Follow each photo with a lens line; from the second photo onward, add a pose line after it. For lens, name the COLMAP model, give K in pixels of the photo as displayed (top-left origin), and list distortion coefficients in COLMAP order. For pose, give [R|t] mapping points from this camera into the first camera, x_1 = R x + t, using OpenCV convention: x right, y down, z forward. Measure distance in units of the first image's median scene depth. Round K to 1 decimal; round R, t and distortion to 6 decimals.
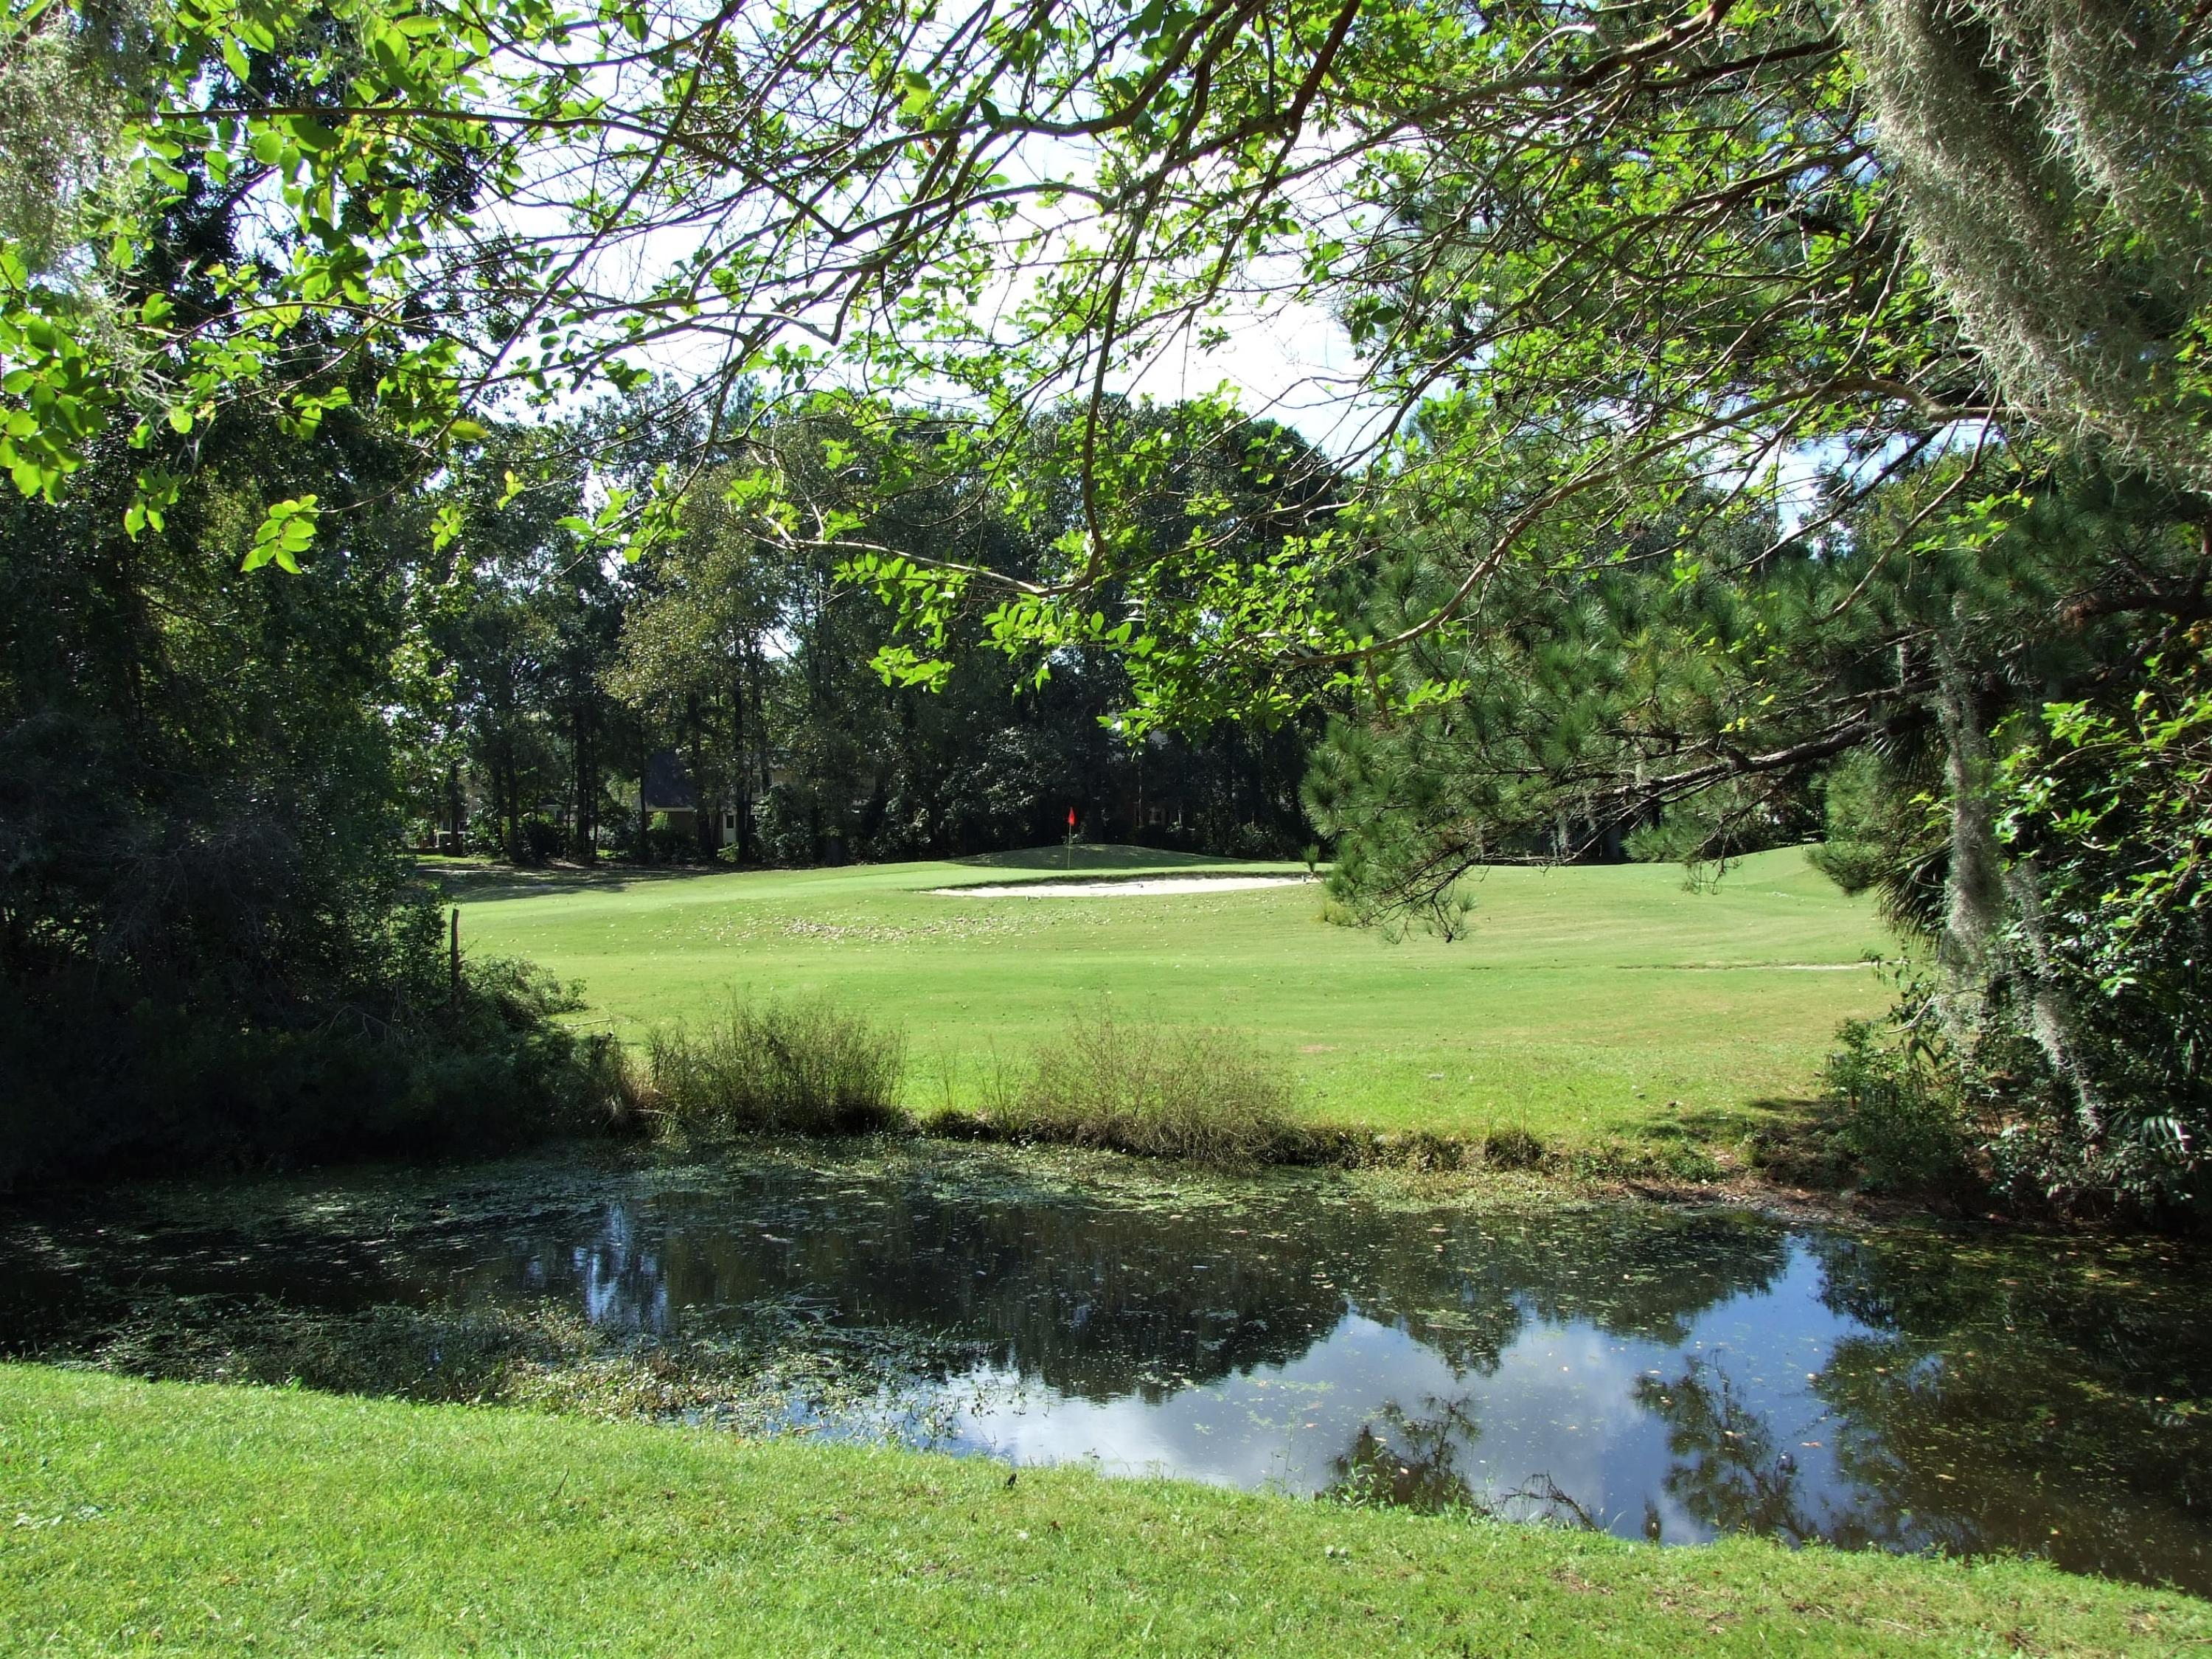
lens RADIAL K [[2075.5, 0, 1106.0], [0, 2075.5, 829.5], [0, 0, 1]] dist [-0.086797, 0.083154]
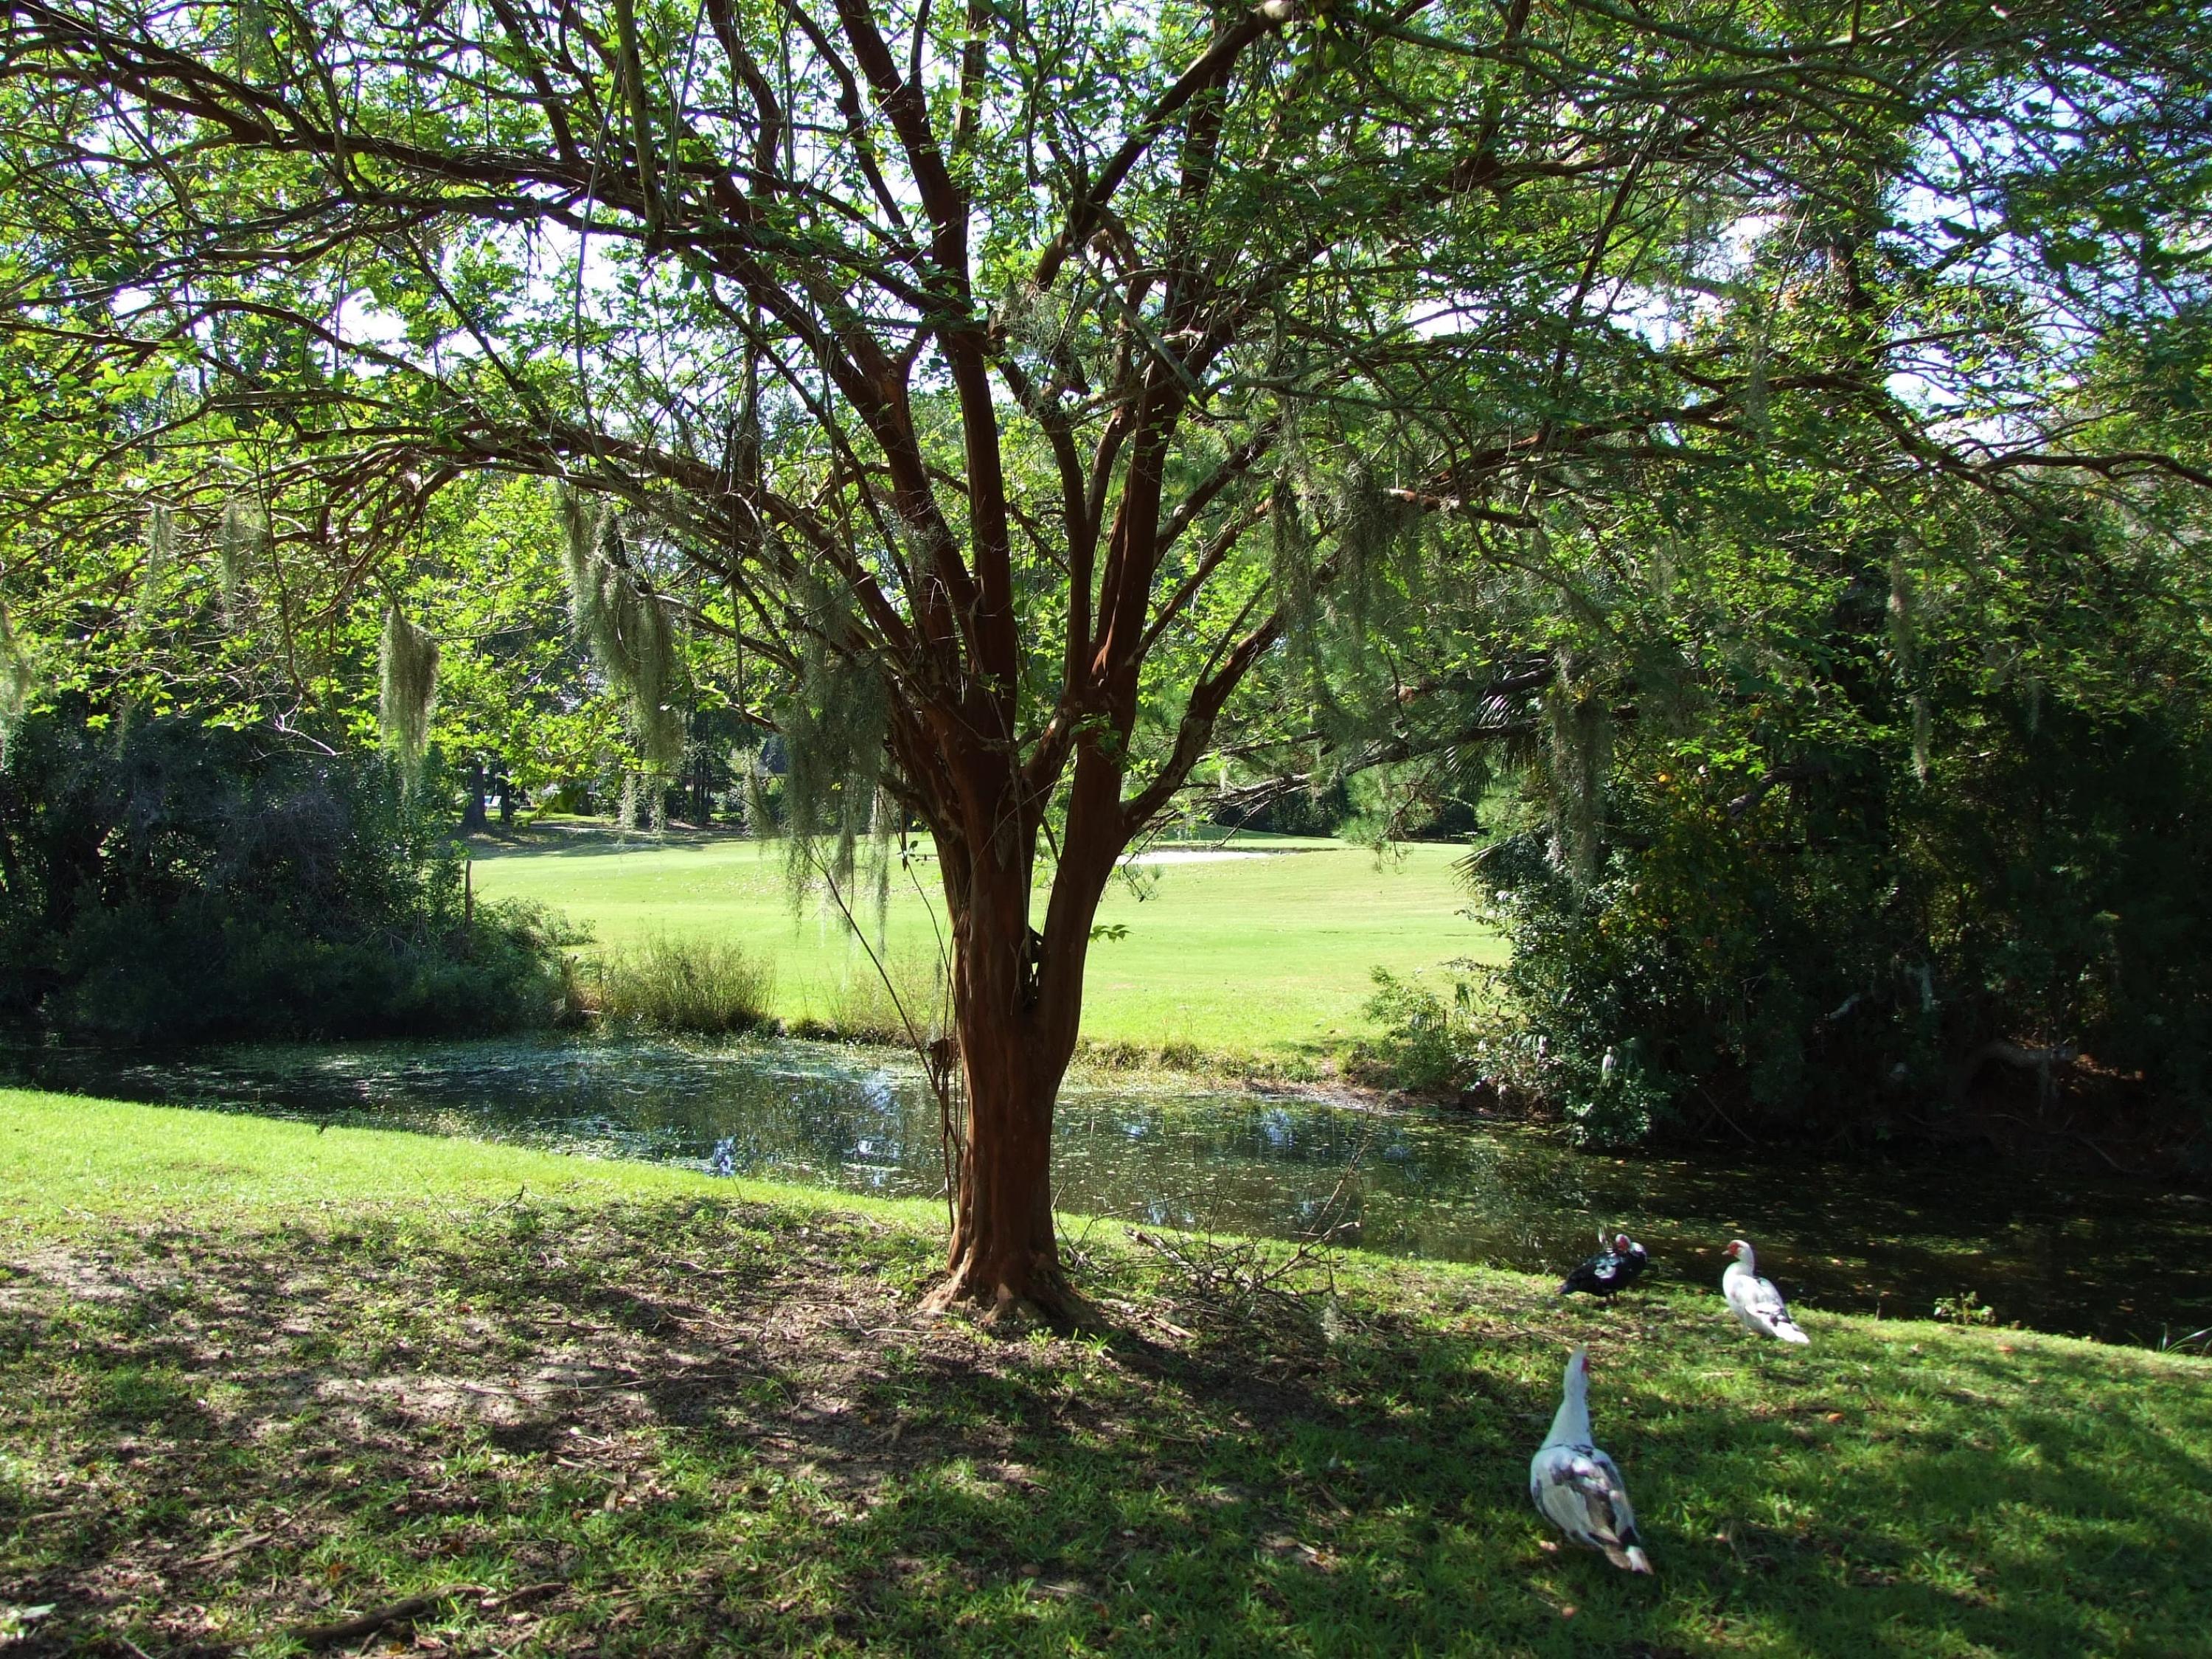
lens RADIAL K [[2075.5, 0, 1106.0], [0, 2075.5, 829.5], [0, 0, 1]] dist [-0.086797, 0.083154]
pose [[0.996749, 0.026143, -0.076211, 0.221597], [-0.025067, 0.999573, 0.015042, -0.014005], [0.076572, -0.013083, 0.996978, -0.339931]]
